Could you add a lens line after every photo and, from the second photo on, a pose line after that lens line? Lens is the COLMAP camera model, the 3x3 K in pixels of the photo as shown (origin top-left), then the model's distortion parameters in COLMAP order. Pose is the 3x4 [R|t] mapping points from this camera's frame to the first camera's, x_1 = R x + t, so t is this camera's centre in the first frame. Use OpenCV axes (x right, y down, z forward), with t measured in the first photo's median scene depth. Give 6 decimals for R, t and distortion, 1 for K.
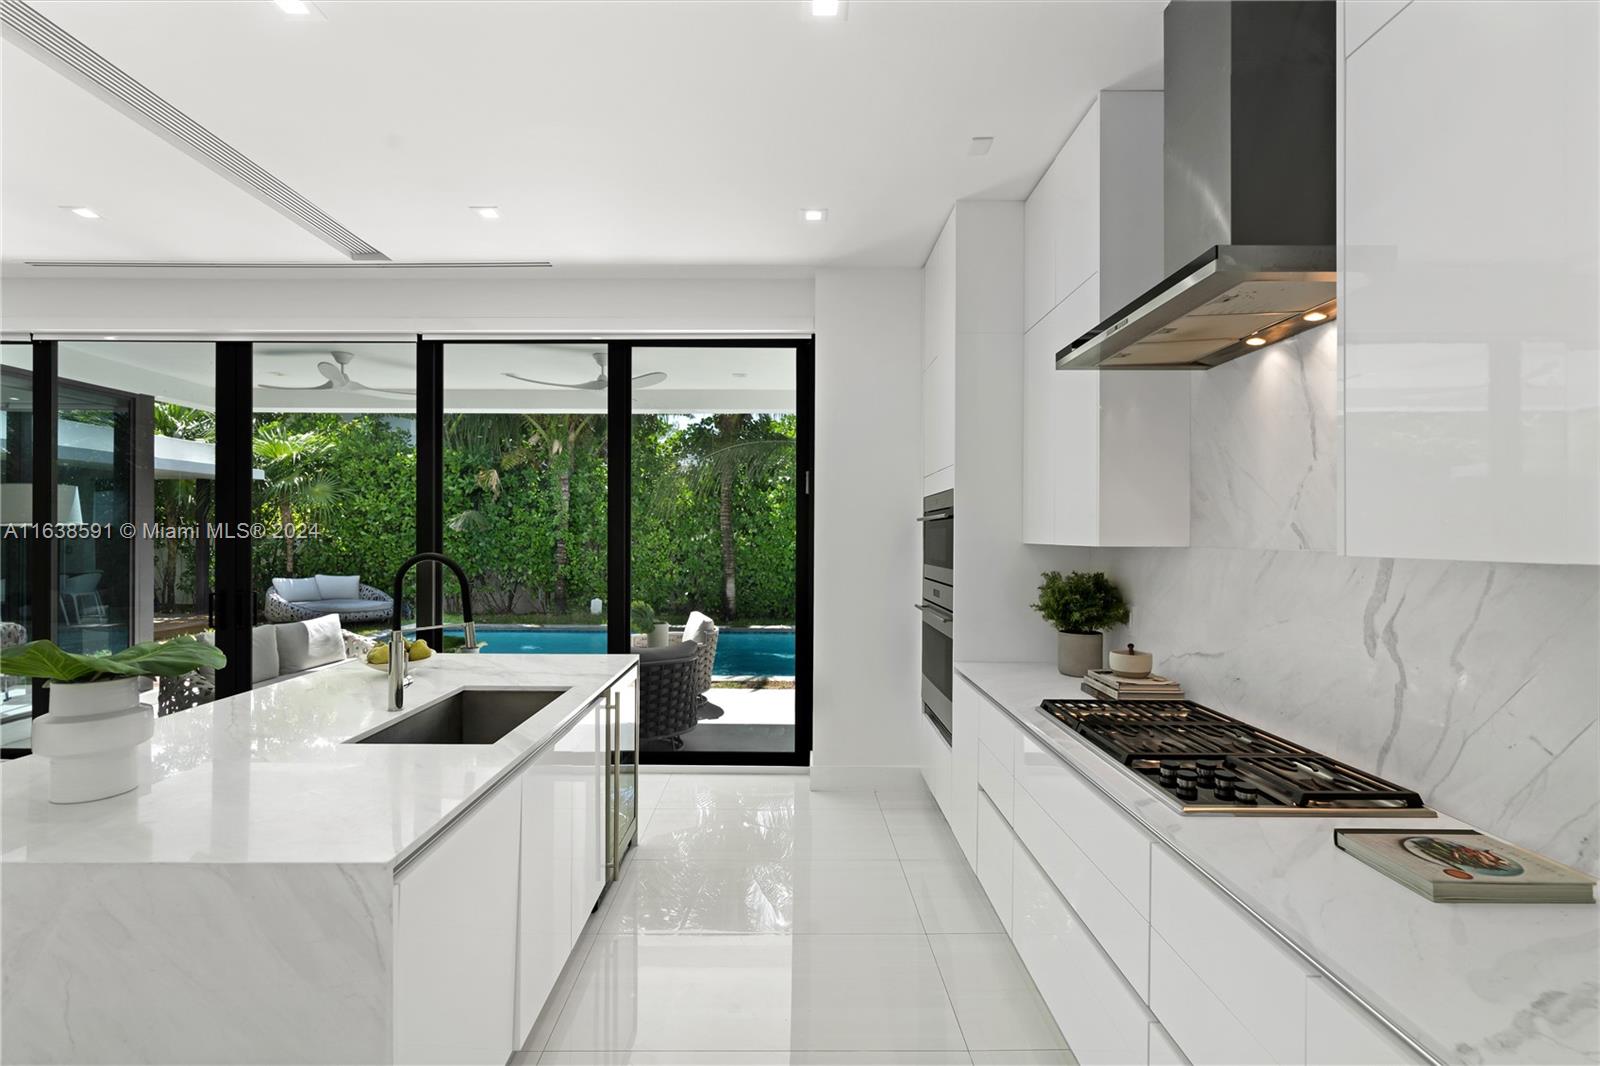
lens RADIAL K [[722.9, 0, 760.1], [0, 722.9, 544.4], [0, 0, 1]] dist [-0.002037, -0.000548]
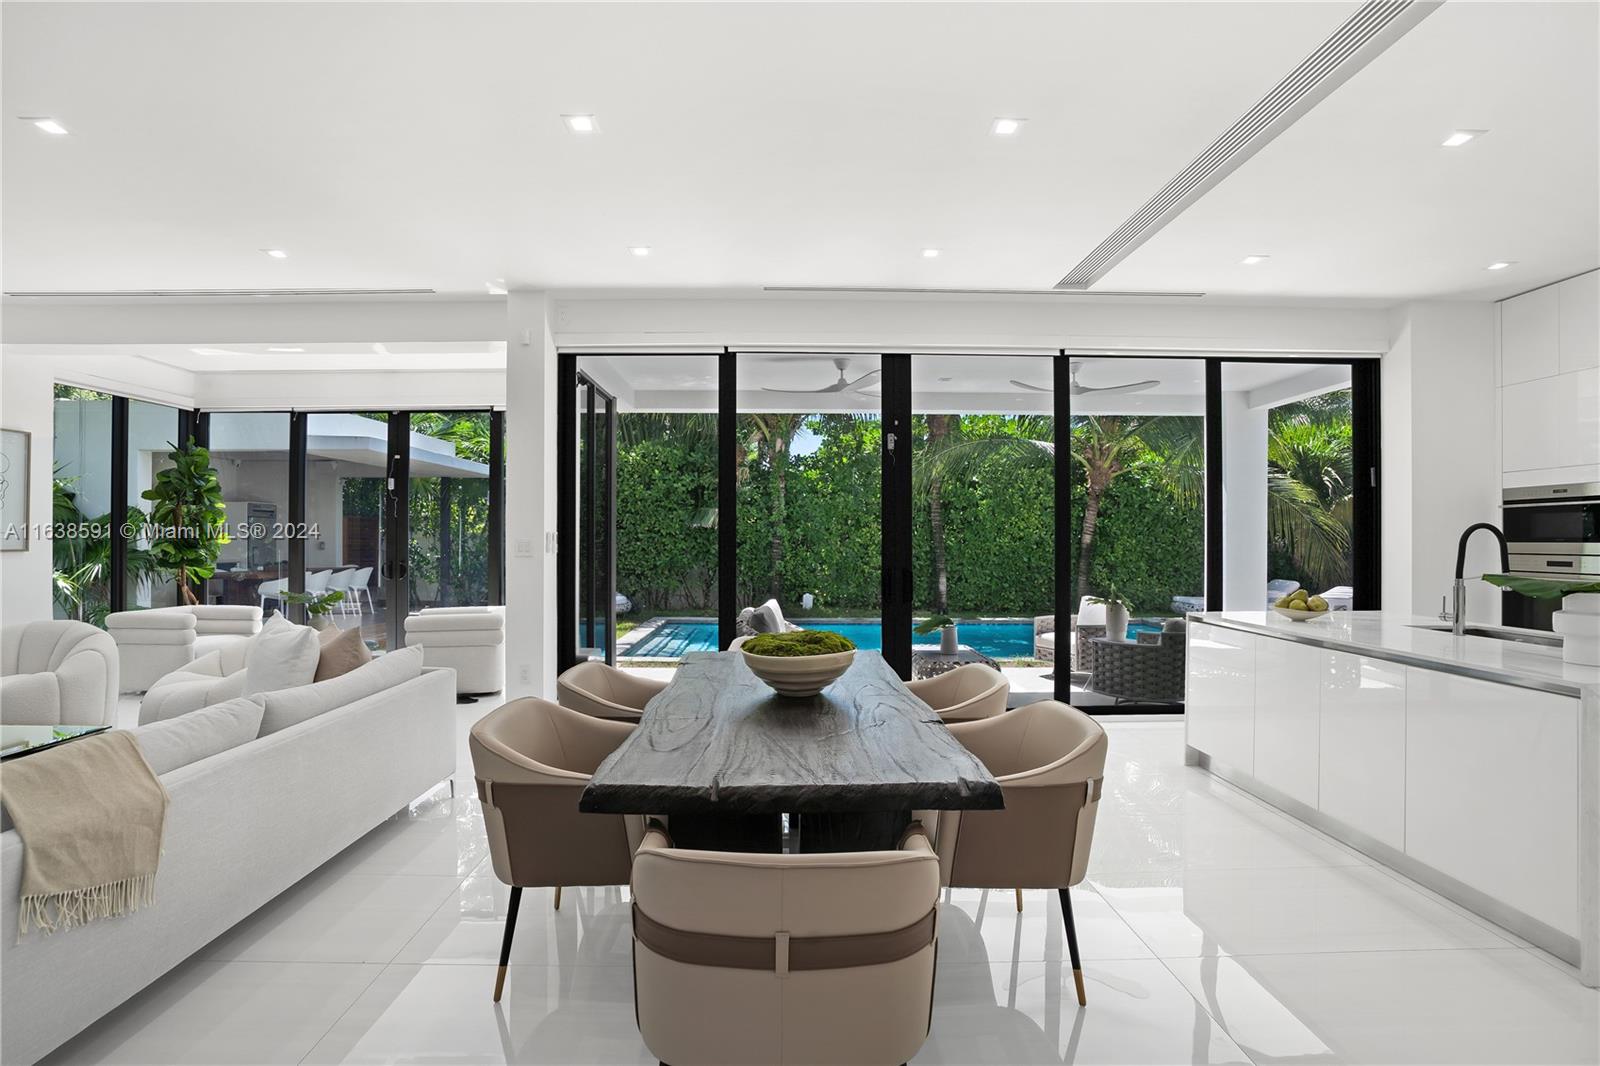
lens RADIAL K [[722.9, 0, 854.9], [0, 722.9, 519.8], [0, 0, 1]] dist [-0.002037, -0.000548]
pose [[0.999031, 0.002894, 0.043908, -0.572481], [-0.001322, 0.999359, -0.035786, 0.020243], [-0.043984, 0.035694, 0.998394, -0.103981]]
